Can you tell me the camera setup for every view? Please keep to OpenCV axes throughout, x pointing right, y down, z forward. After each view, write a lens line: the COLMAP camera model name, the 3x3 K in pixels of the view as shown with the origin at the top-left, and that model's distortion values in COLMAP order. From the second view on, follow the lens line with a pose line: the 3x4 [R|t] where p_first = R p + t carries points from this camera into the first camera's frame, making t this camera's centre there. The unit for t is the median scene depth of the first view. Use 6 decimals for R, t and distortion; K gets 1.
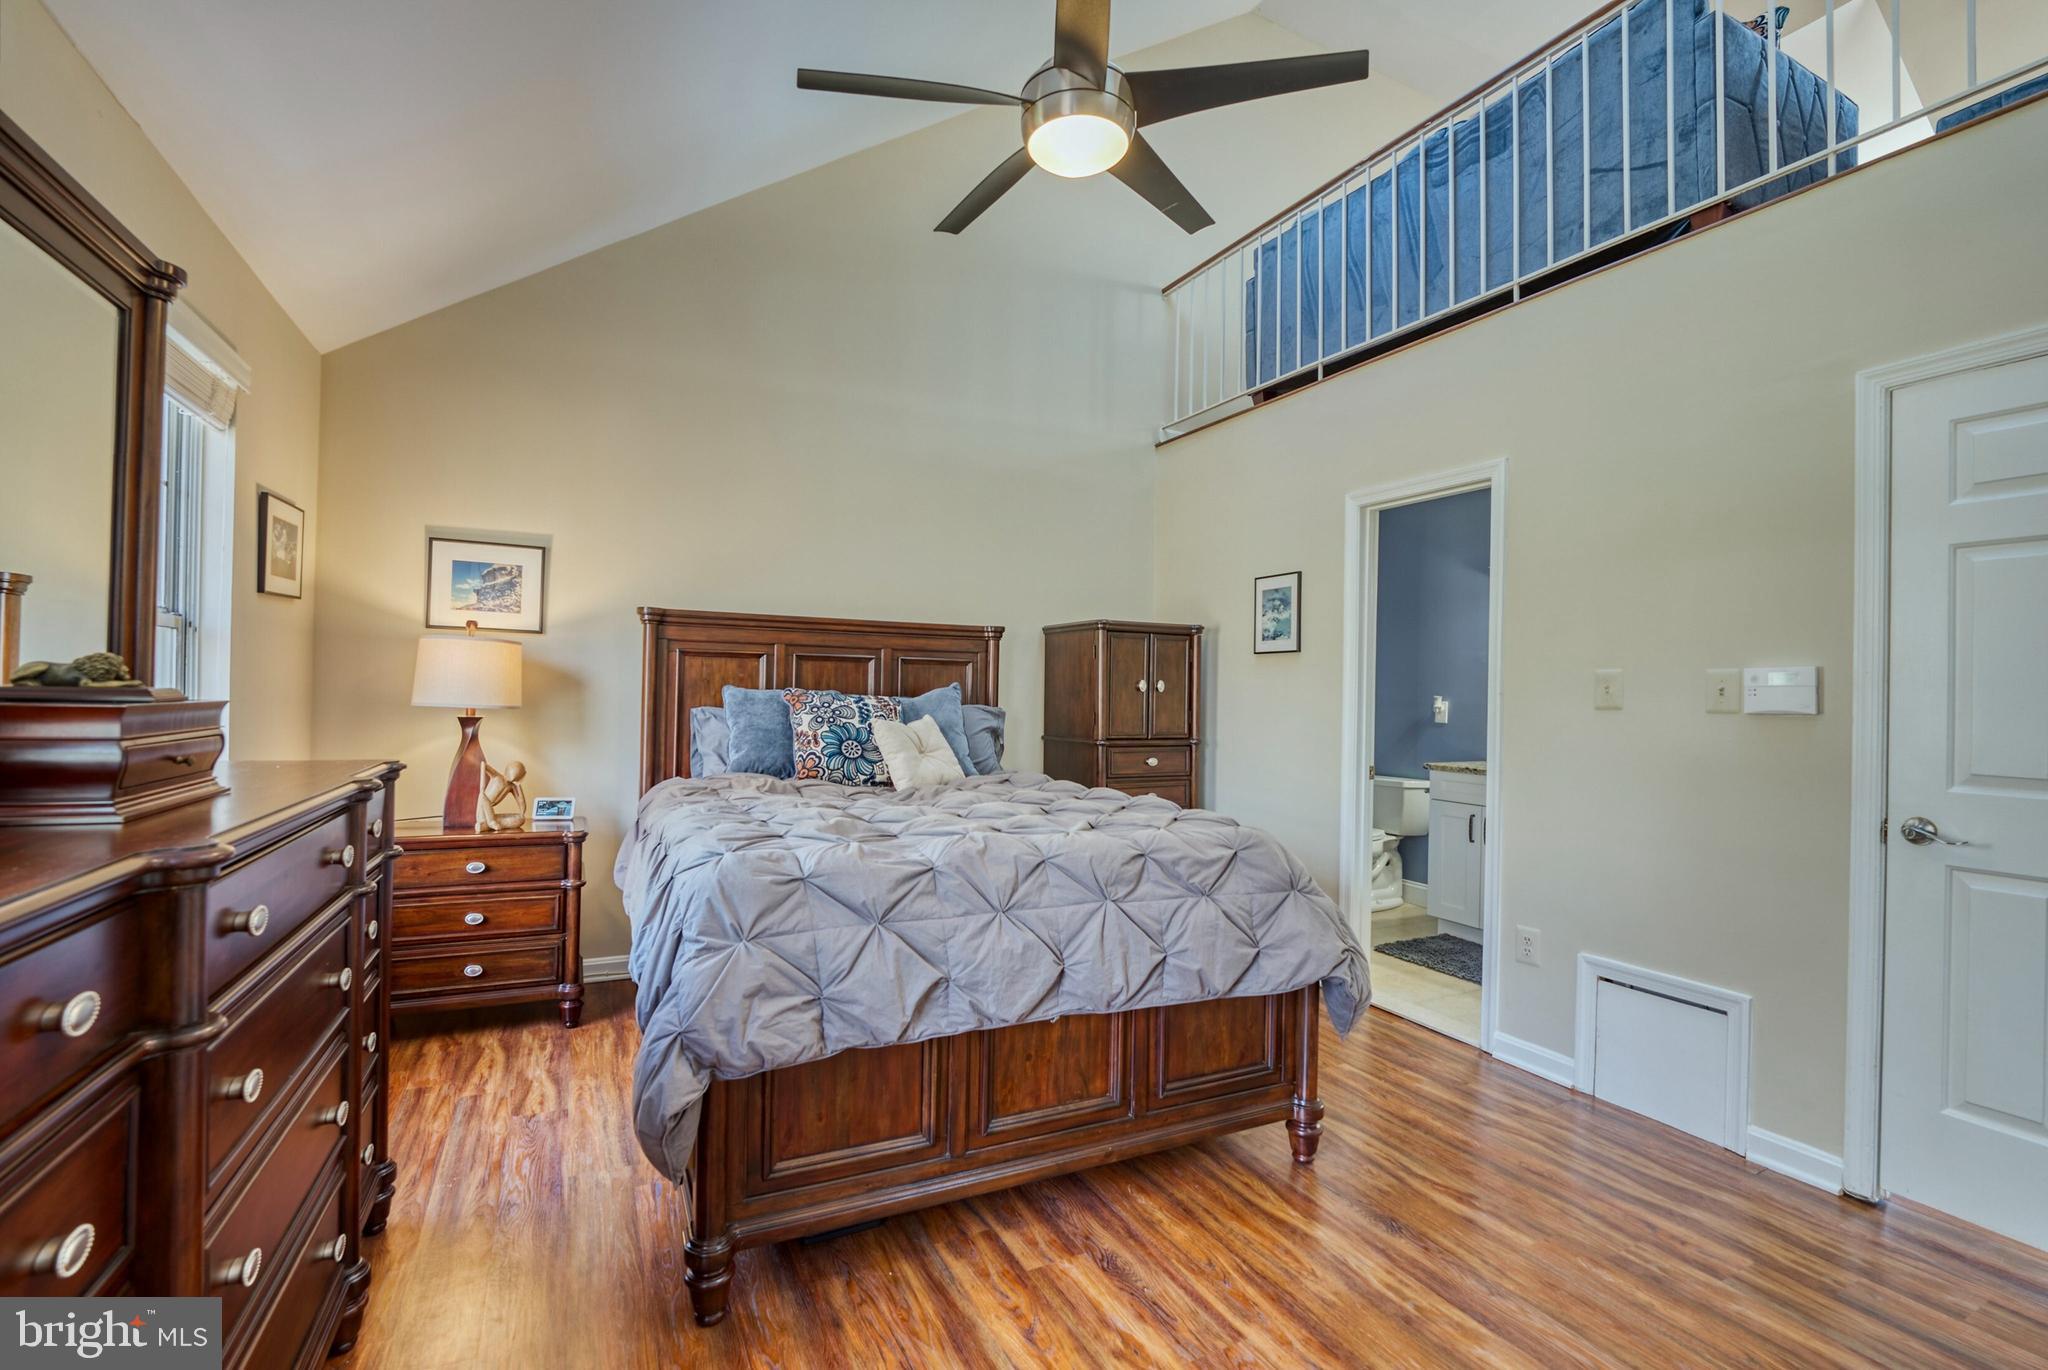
lens RADIAL K [[890.1, 0, 1019.1], [0, 890.1, 677.3], [0, 0, 1]] dist [-0.013043, 0.000293]
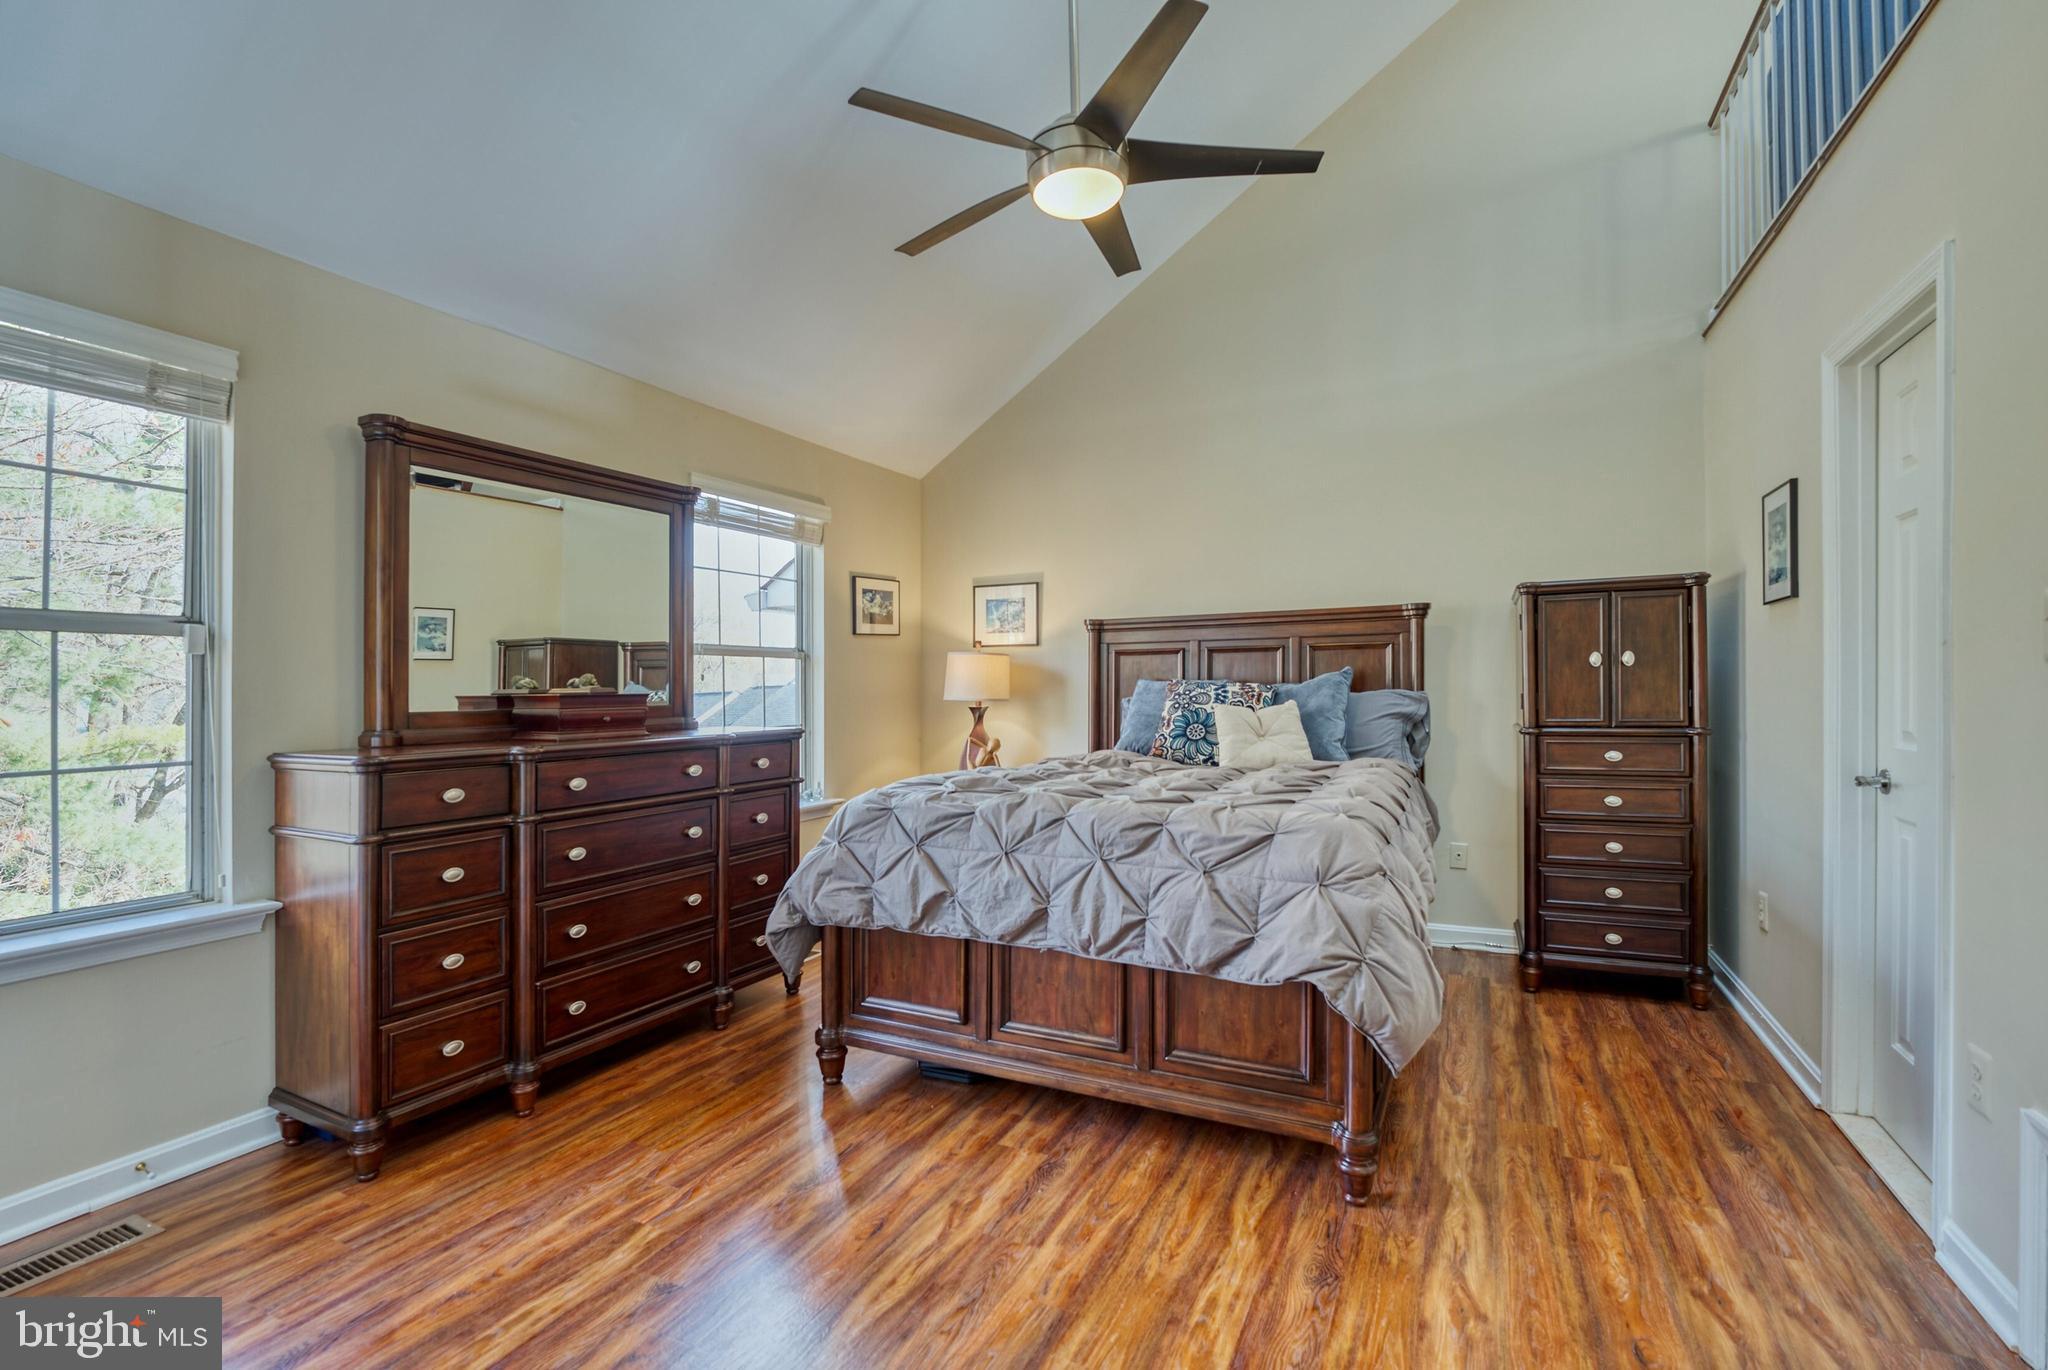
lens RADIAL K [[894.5, 0, 1040.3], [0, 894.5, 667.5], [0, 0, 1]] dist [-0.011768, 0.001011]
pose [[0.623563, -0.047085, -0.780354, 0.877763], [0.038572, 0.998822, -0.029446, 0.040409], [0.780821, -0.011738, 0.624645, 0.235155]]
